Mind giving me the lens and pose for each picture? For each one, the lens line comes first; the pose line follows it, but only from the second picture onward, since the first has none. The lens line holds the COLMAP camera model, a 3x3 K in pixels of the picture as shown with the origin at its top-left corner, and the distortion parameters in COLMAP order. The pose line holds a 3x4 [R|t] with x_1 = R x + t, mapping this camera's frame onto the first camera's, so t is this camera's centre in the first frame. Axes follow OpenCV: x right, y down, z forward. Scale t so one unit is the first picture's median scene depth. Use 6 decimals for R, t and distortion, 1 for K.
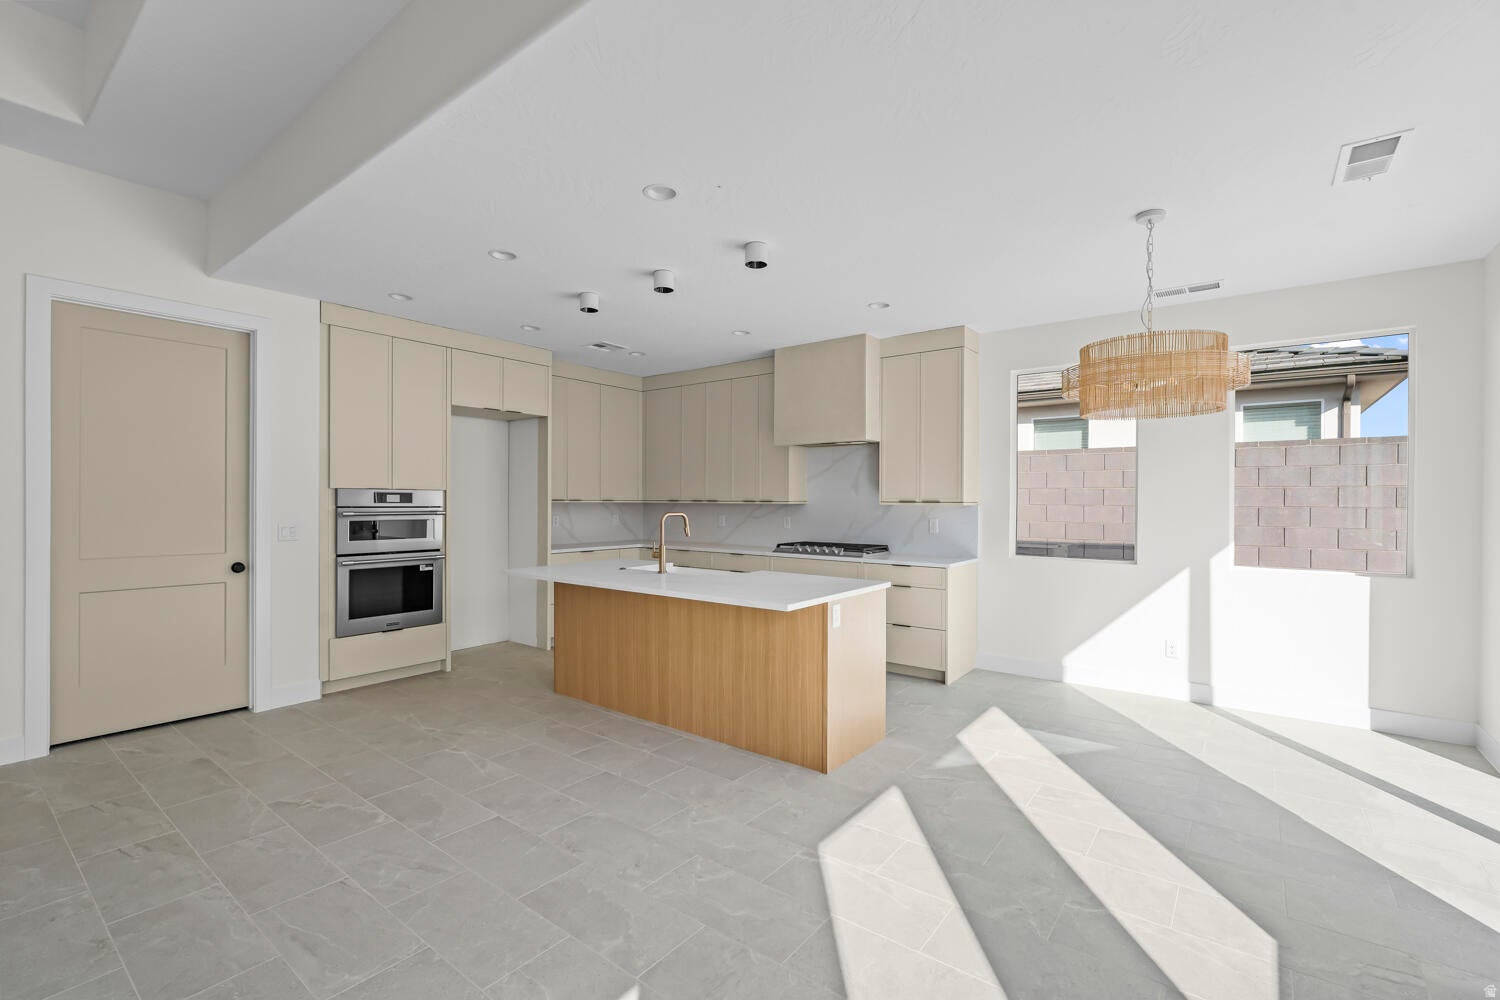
lens RADIAL K [[666.5, 0, 750.0], [0, 666.5, 500.0], [0, 0, 1]] dist [-0.004916, -0.000260]
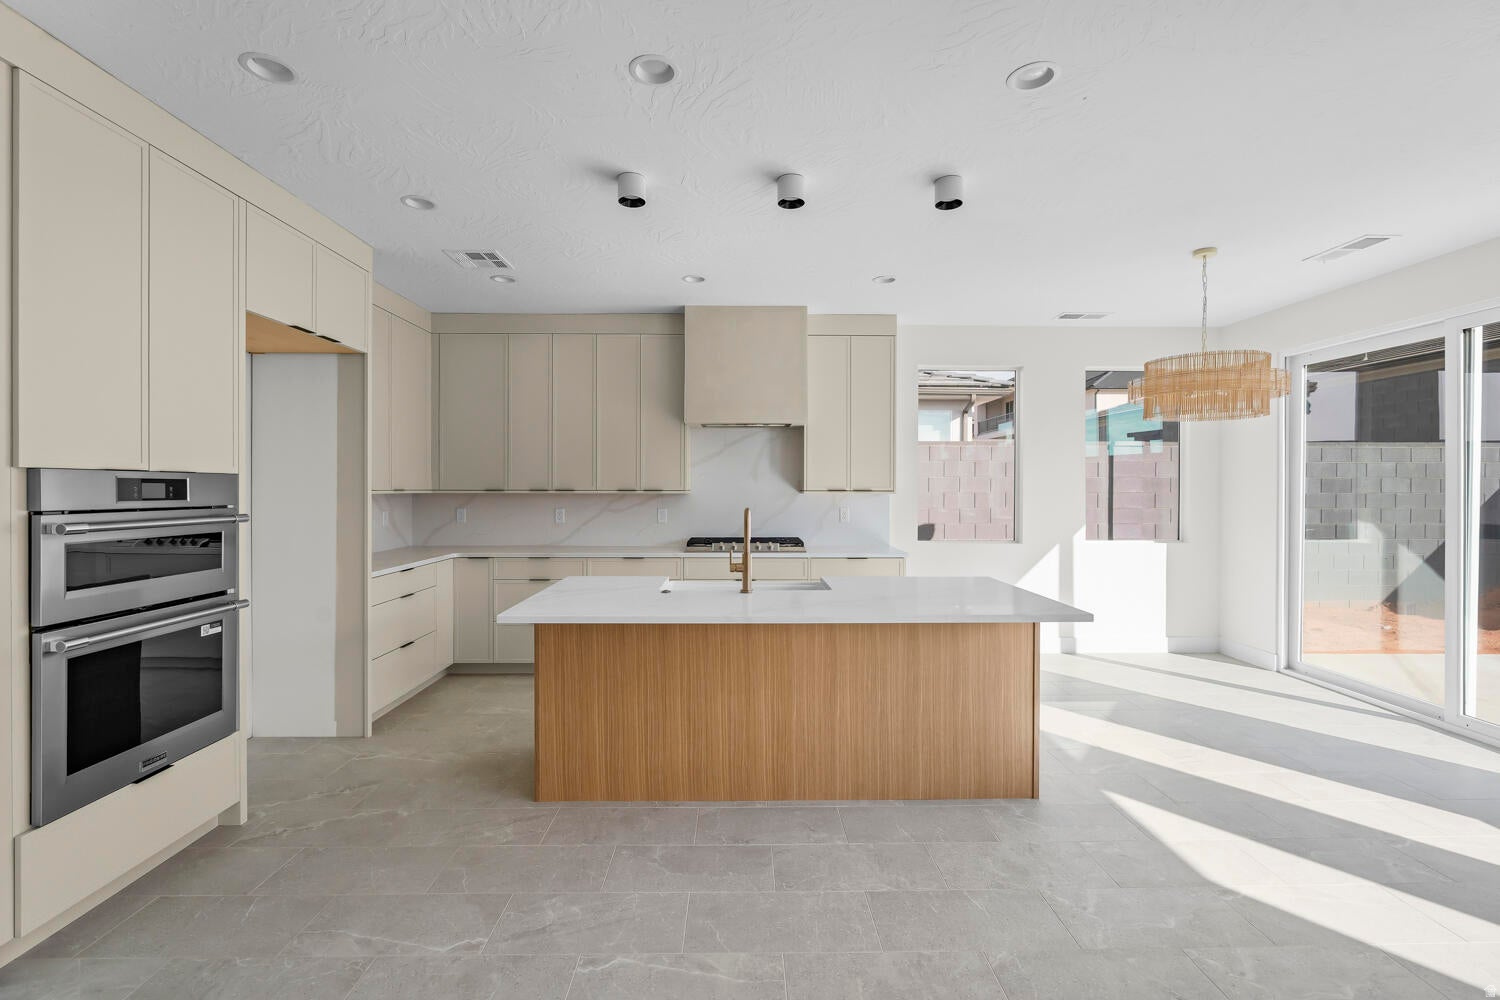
lens RADIAL K [[665.1, 0, 749.2], [0, 665.1, 484.7], [0, 0, 1]] dist [-0.002649, -0.000404]
pose [[0.776680, -0.000823, 0.629894, -0.530590], [0.001517, 0.999999, -0.000563, -0.006102], [-0.629893, 0.001393, 0.776681, 0.393794]]
